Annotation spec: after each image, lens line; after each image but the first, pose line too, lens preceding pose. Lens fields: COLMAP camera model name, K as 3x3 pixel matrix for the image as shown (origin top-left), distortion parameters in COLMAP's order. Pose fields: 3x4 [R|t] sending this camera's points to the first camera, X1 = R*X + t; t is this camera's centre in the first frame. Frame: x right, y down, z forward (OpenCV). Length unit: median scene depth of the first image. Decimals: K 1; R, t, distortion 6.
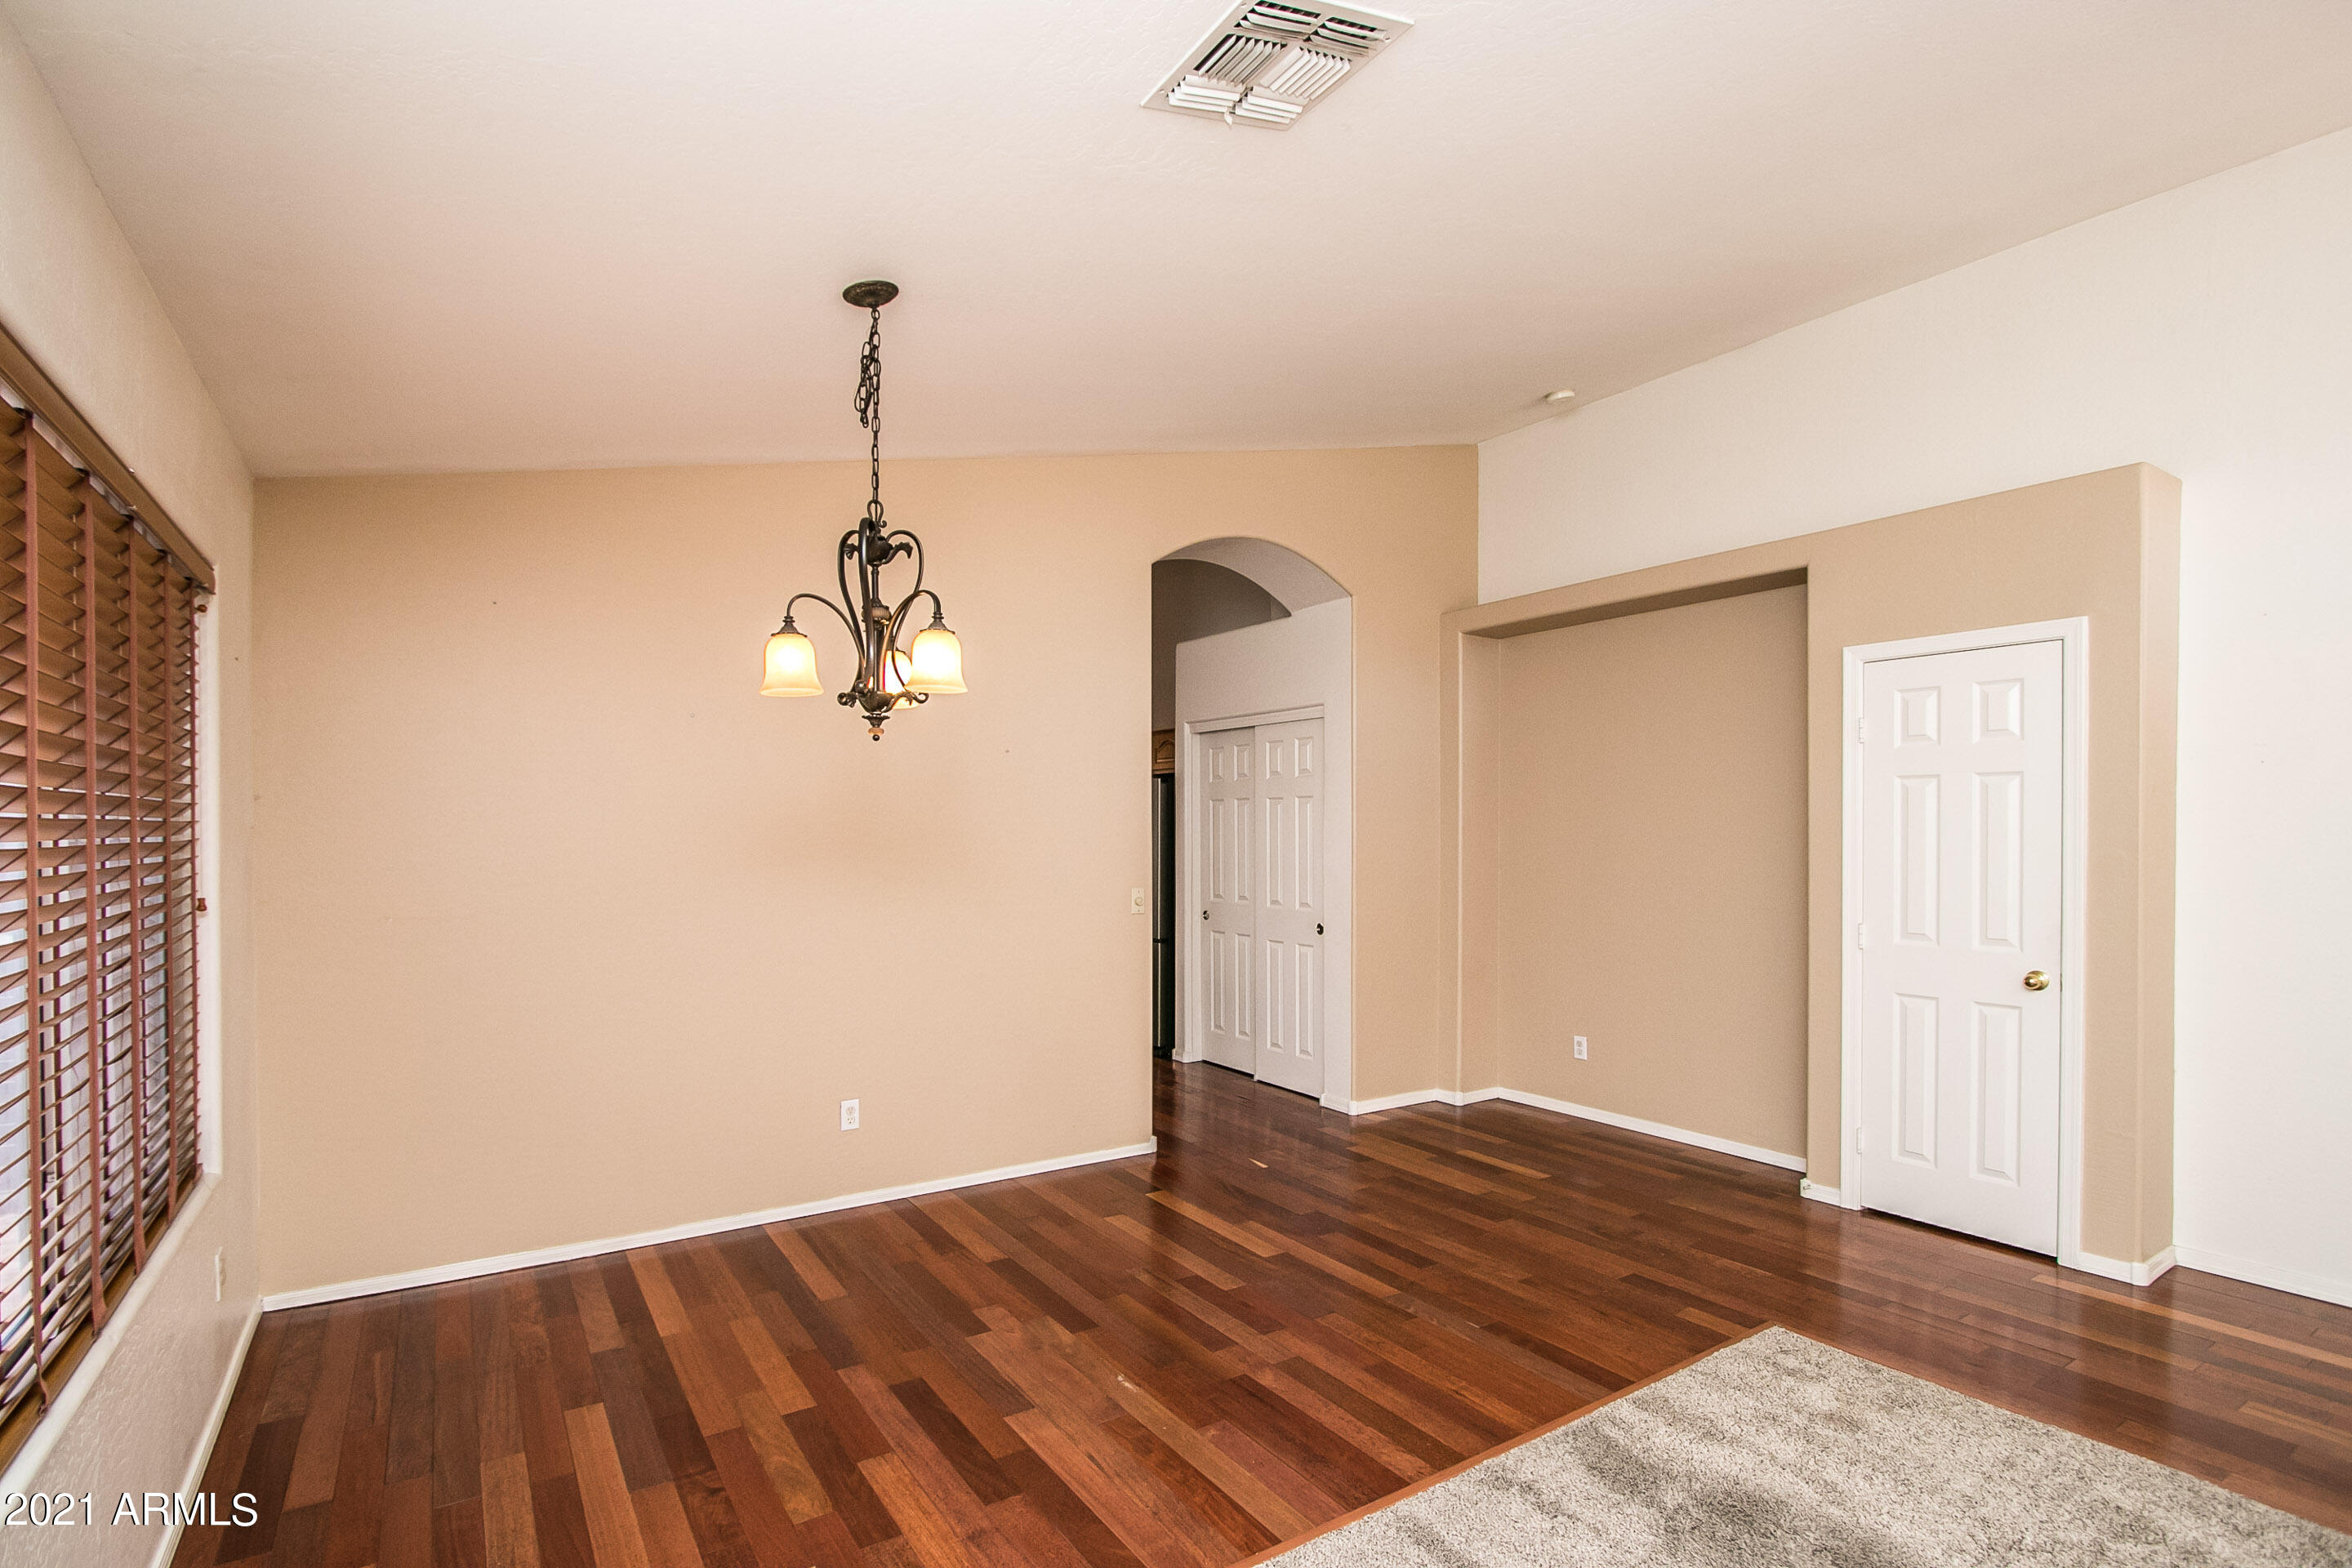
lens RADIAL K [[1129.4, 0, 1128.7], [0, 1129.4, 819.4], [0, 0, 1]] dist [-0.019437, 0.002156]
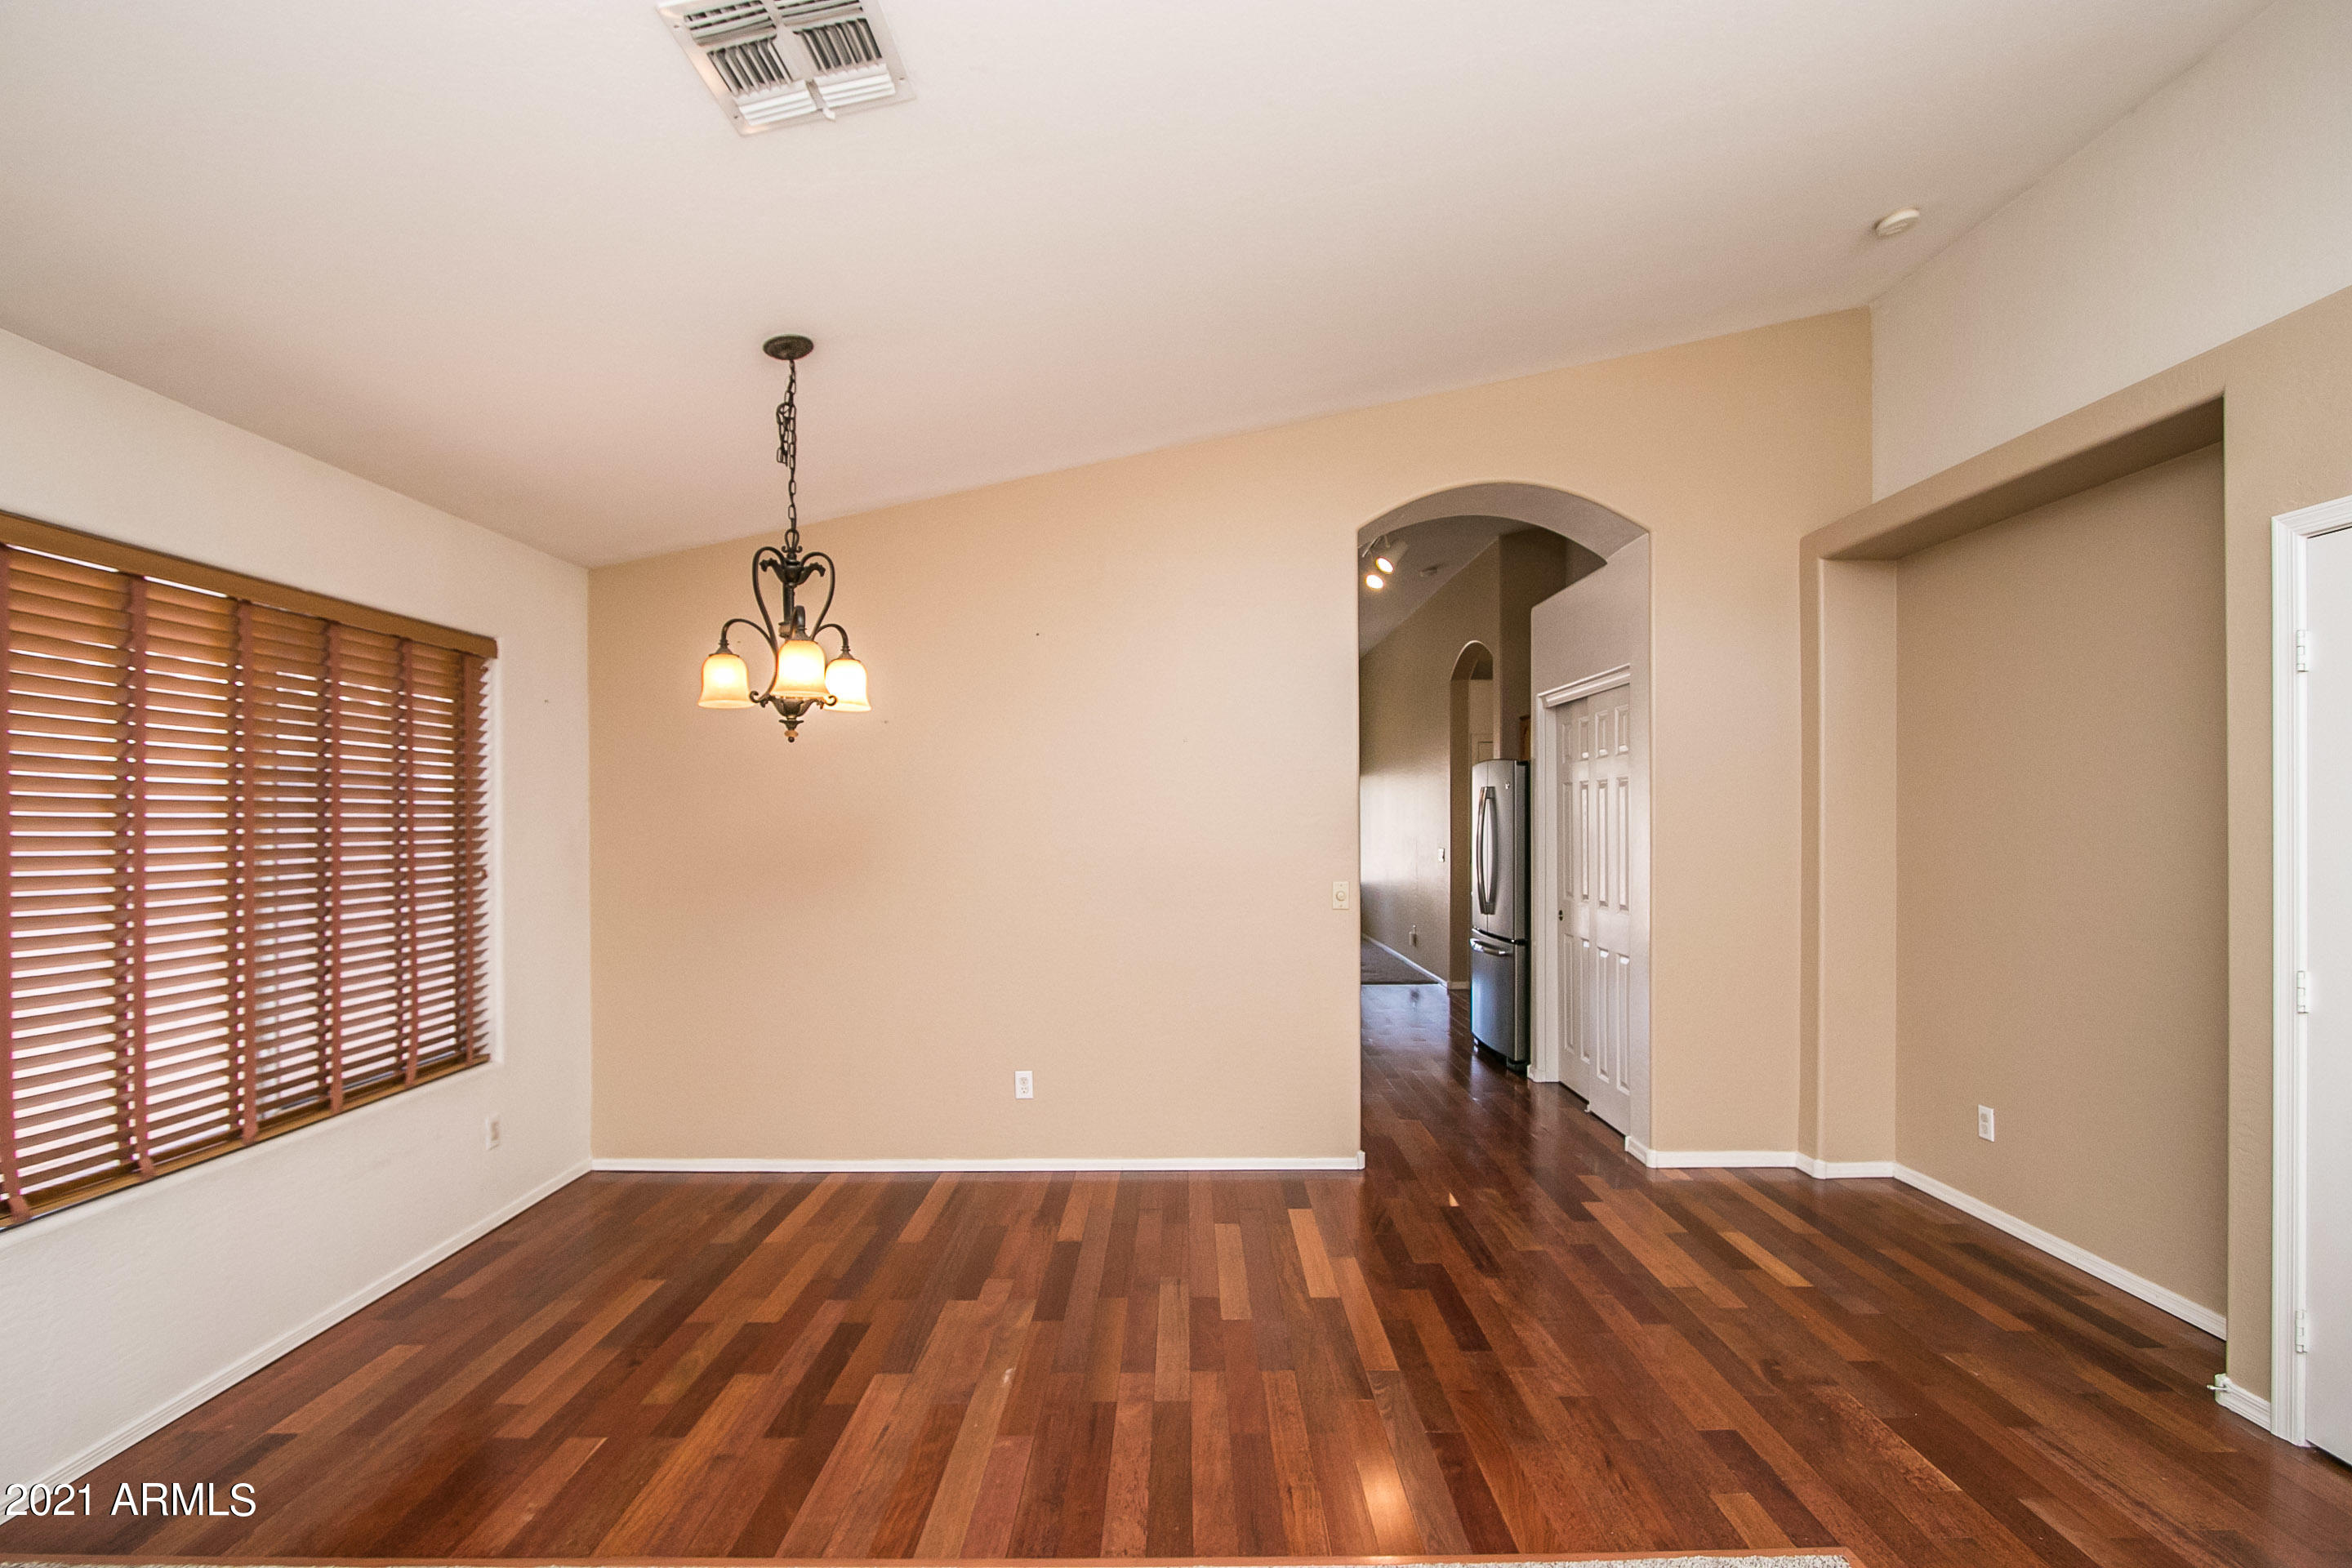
lens RADIAL K [[1129.4, 0, 1165.6], [0, 1129.4, 806.5], [0, 0, 1]] dist [-0.019437, 0.002156]
pose [[0.841309, -0.010001, -0.540462, 0.528792], [0.009125, 0.999949, -0.004300, 0.001967], [0.540477, -0.001314, 0.841358, 0.192451]]
